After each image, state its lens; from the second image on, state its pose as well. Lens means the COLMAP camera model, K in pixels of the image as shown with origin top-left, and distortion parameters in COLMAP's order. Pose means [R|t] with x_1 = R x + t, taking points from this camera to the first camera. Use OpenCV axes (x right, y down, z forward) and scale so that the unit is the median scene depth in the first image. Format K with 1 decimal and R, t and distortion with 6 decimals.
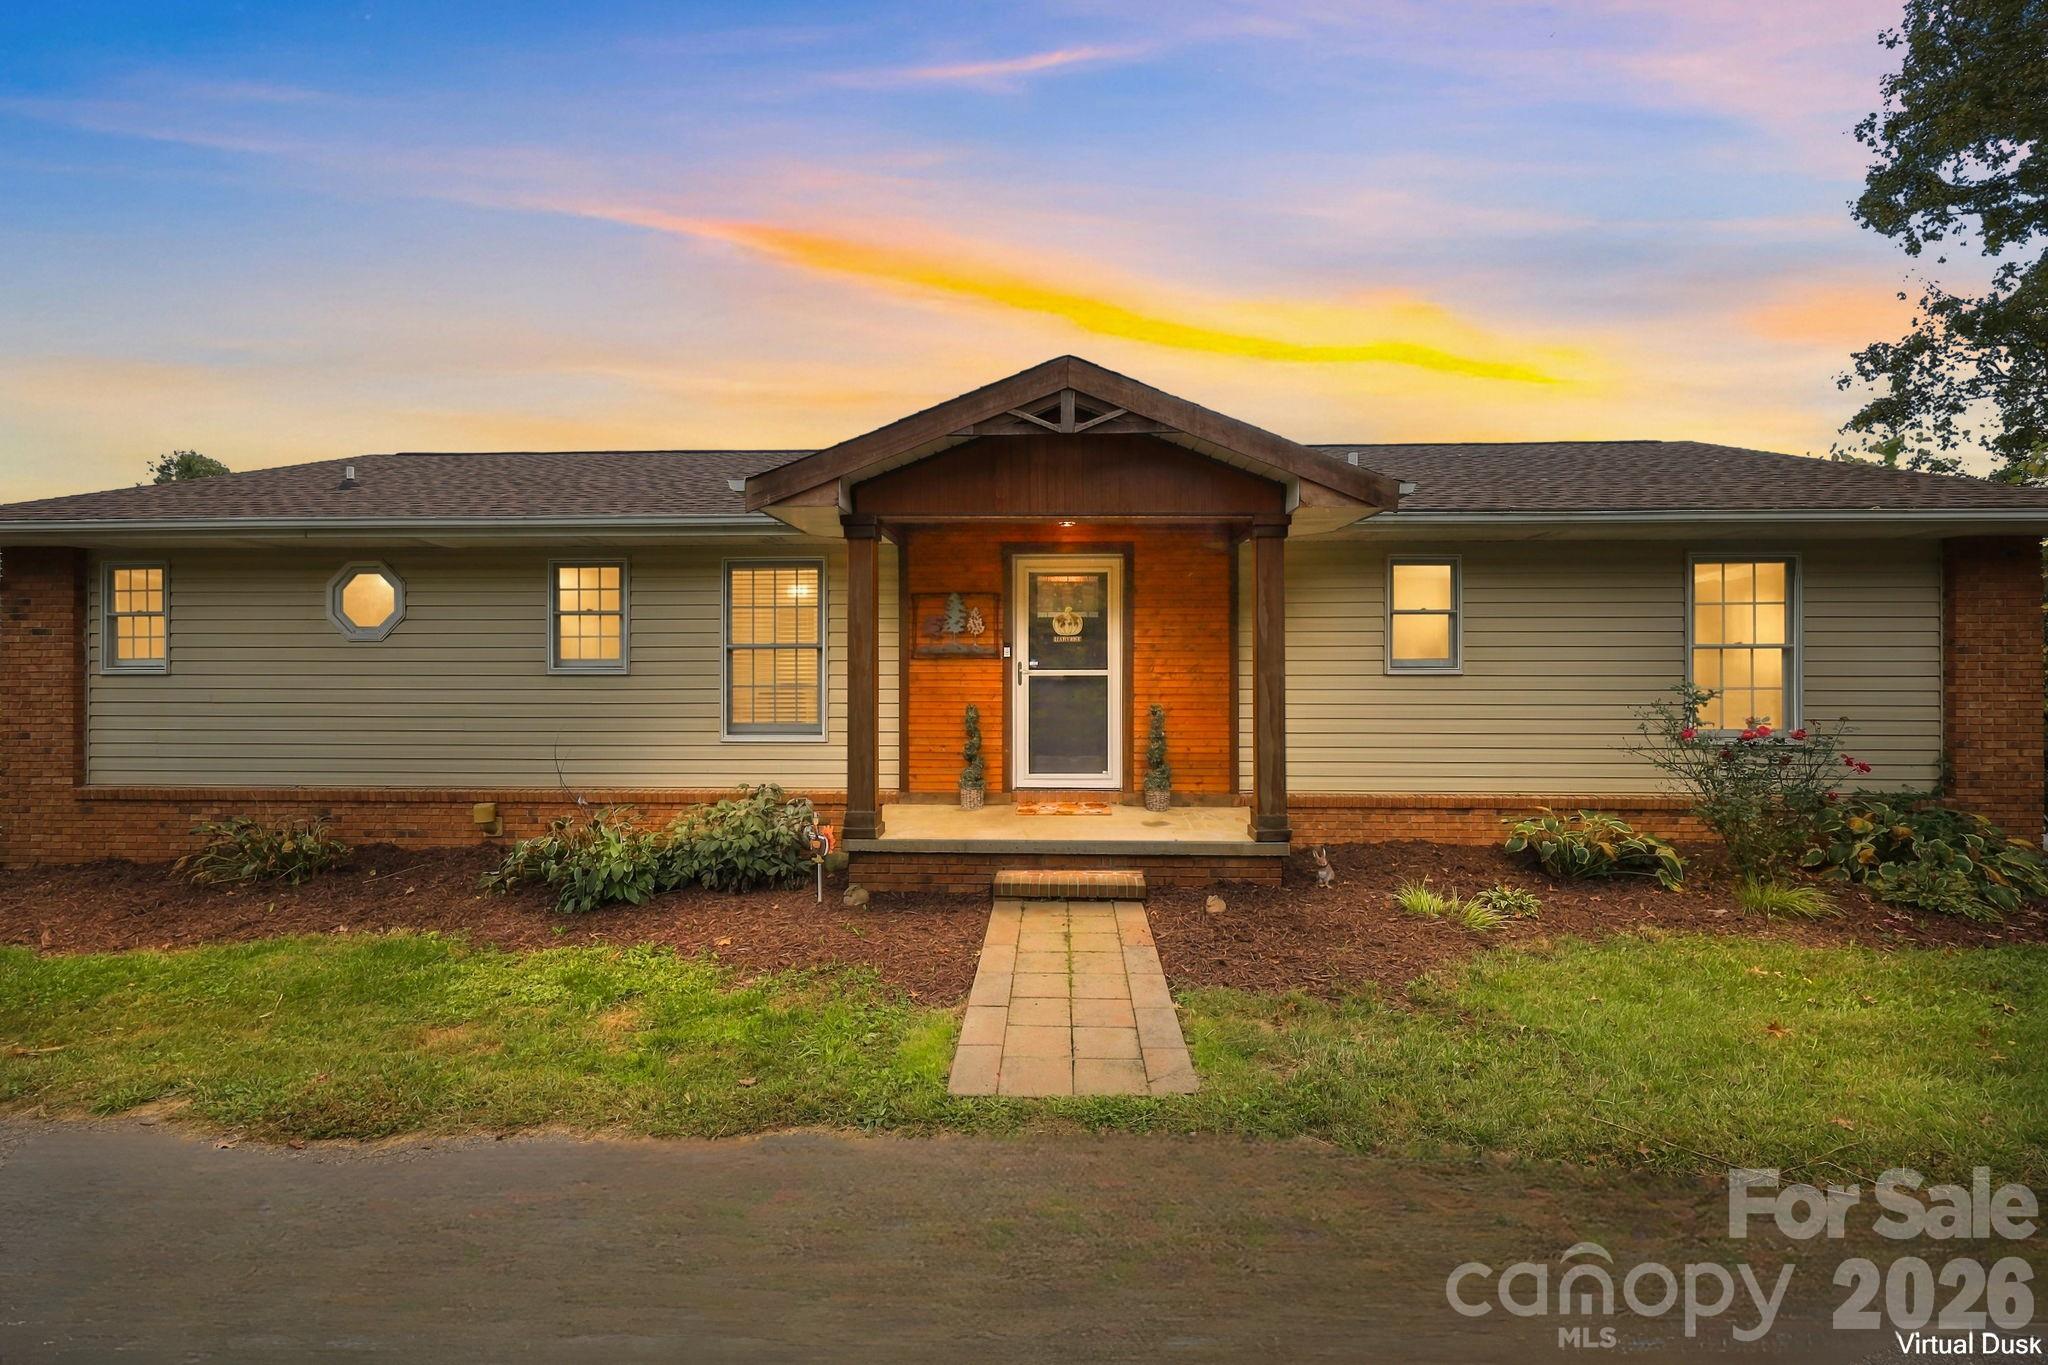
lens RADIAL K [[847.9, 0, 1025.0], [0, 847.9, 664.9], [0, 0, 1]] dist [0.002660, -0.001876]
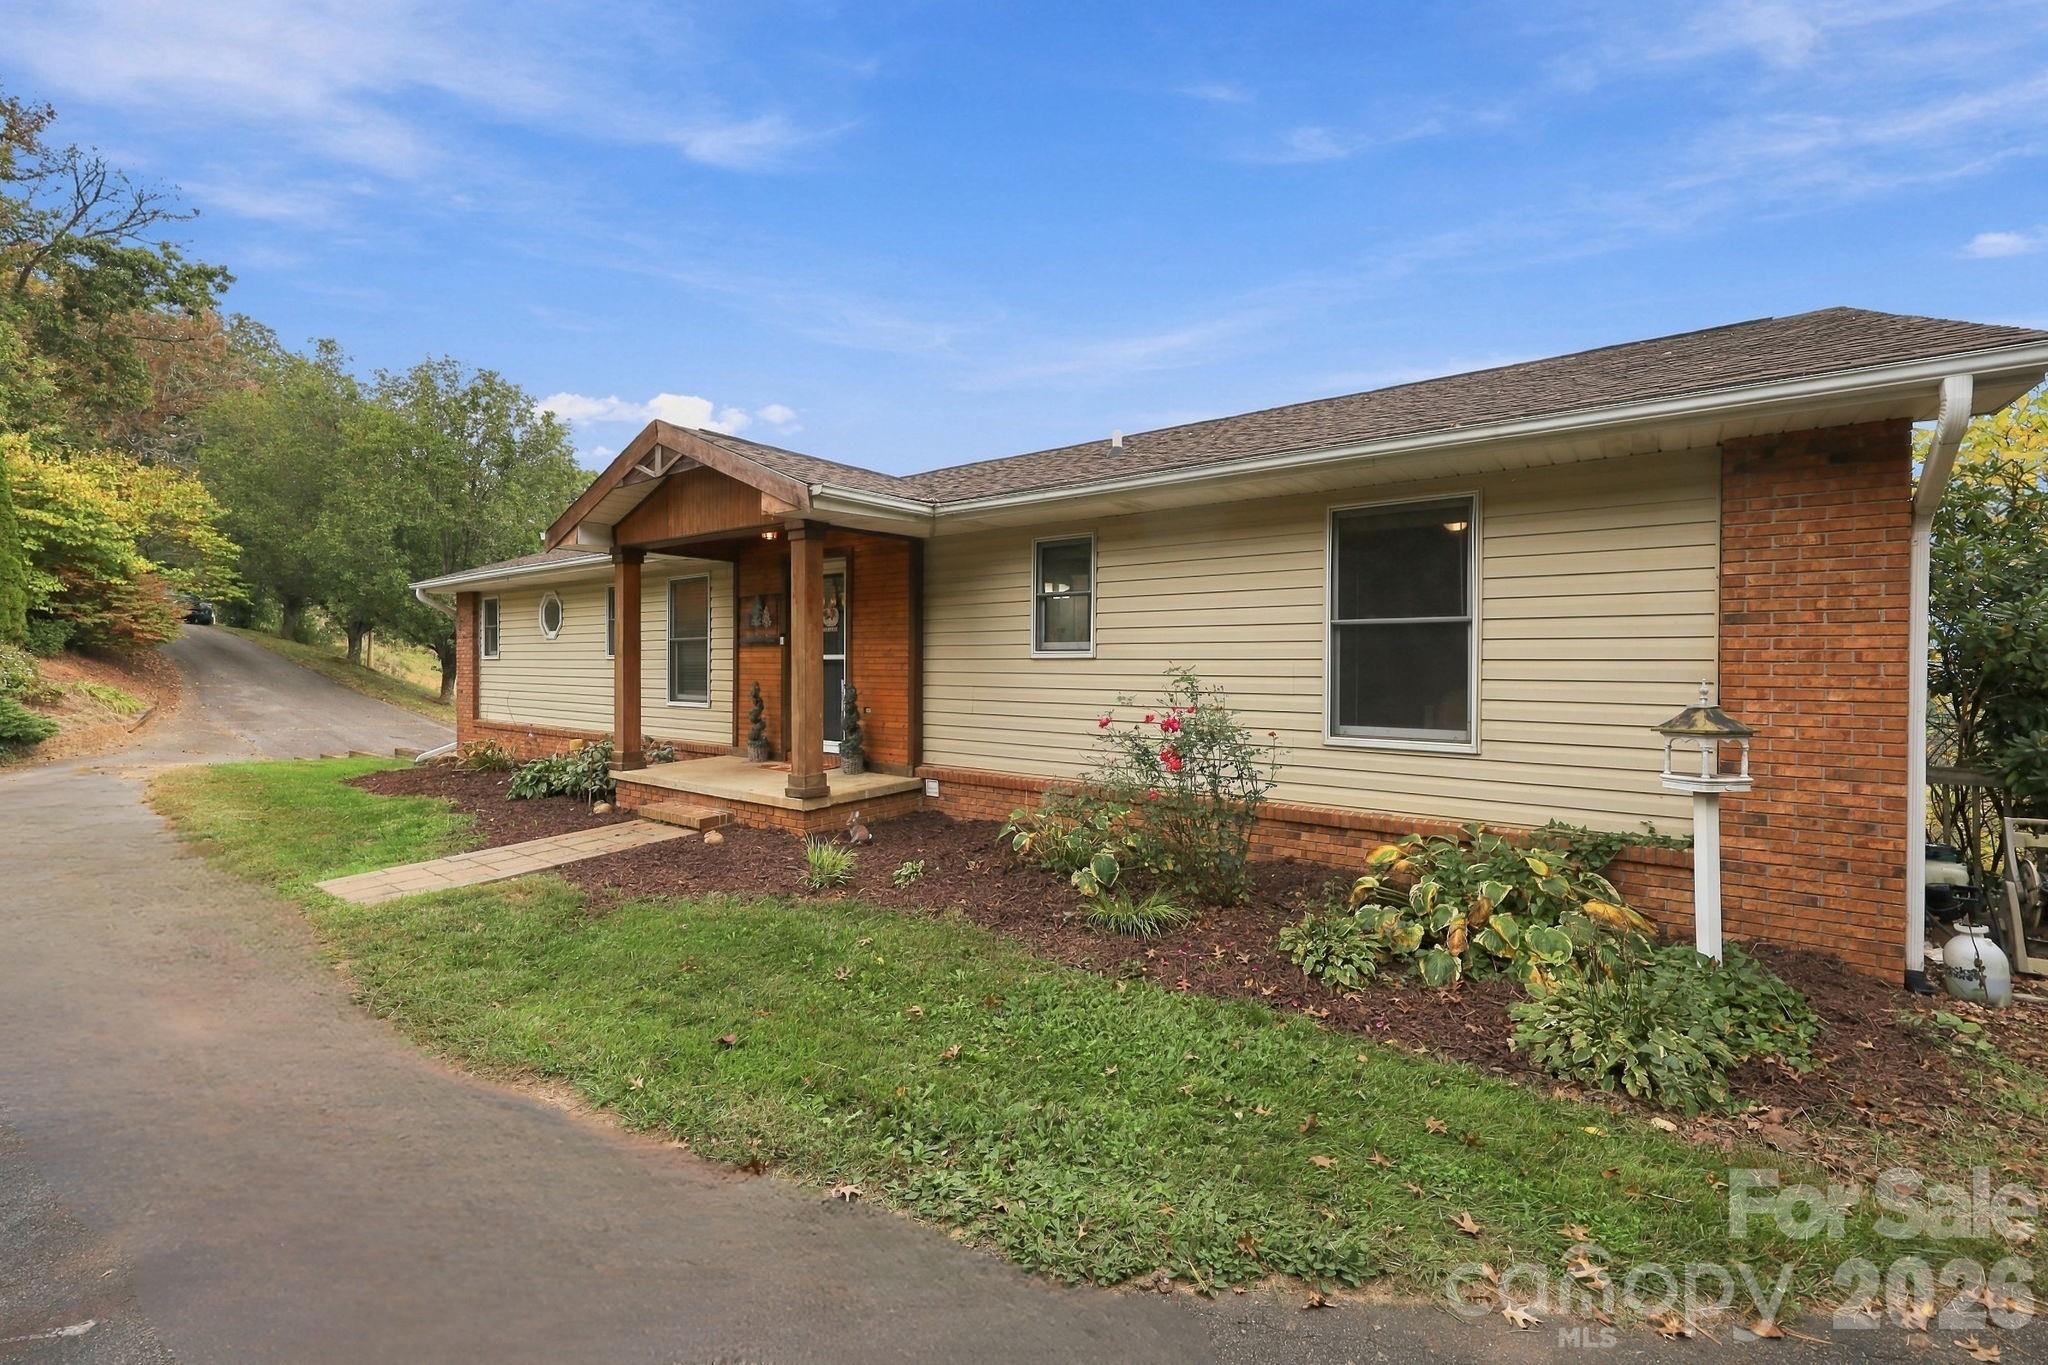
lens RADIAL K [[847.9, 0, 1023.1], [0, 847.9, 672.7], [0, 0, 1]] dist [0.002660, -0.001876]
pose [[0.818934, 0.008698, -0.573821, 0.961727], [-0.006422, 0.999961, 0.005992, 0.020923], [0.573851, -0.001222, 0.818959, 0.162610]]
